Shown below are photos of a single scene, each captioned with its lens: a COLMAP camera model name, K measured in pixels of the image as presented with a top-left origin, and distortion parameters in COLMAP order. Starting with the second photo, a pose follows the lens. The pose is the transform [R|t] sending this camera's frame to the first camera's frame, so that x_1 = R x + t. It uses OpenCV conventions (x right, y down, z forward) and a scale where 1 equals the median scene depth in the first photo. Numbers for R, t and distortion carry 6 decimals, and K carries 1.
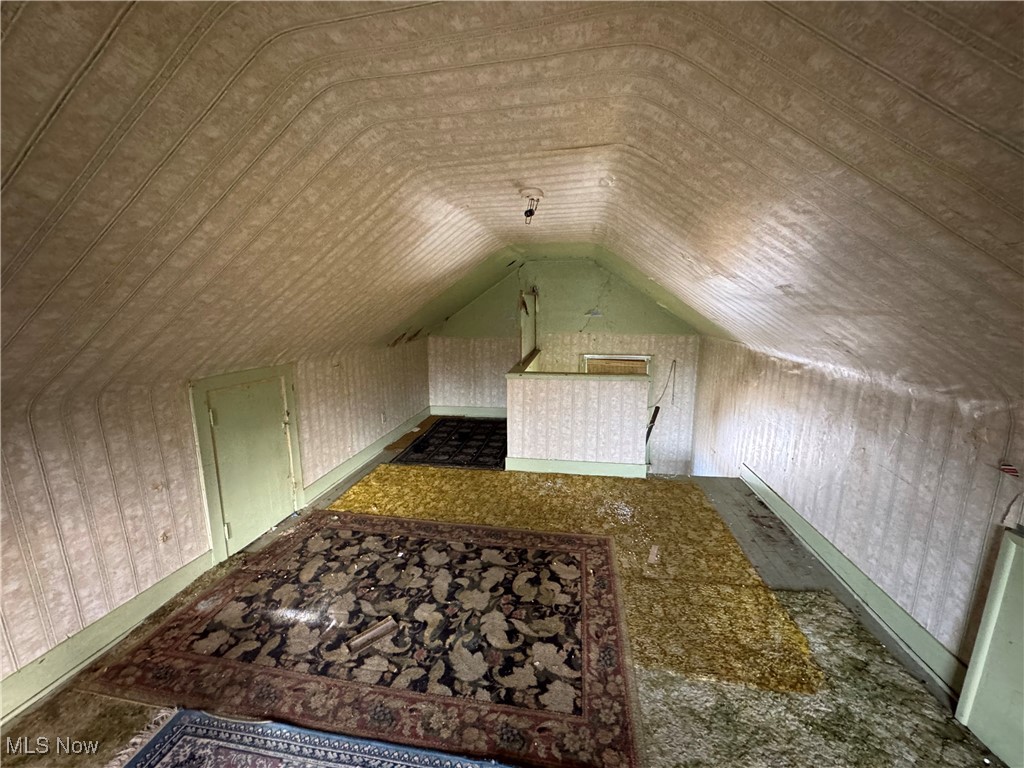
lens RADIAL K [[409.5, 0, 509.9], [0, 409.5, 386.9], [0, 0, 1]] dist [-0.000747, 0.000080]
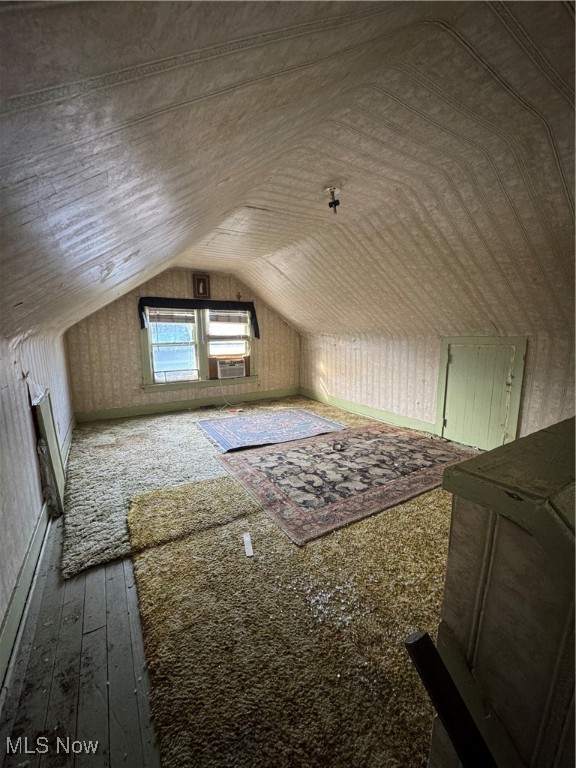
lens RADIAL K [[307.1, 0, 289.6], [0, 307.1, 388.1], [0, 0, 1]] dist [-0.000747, 0.000080]
pose [[-0.758221, 0.119740, -0.640908, 0.749981], [-0.107398, 0.946627, 0.303913, -0.148247], [0.643091, 0.299266, -0.704893, 1.596997]]
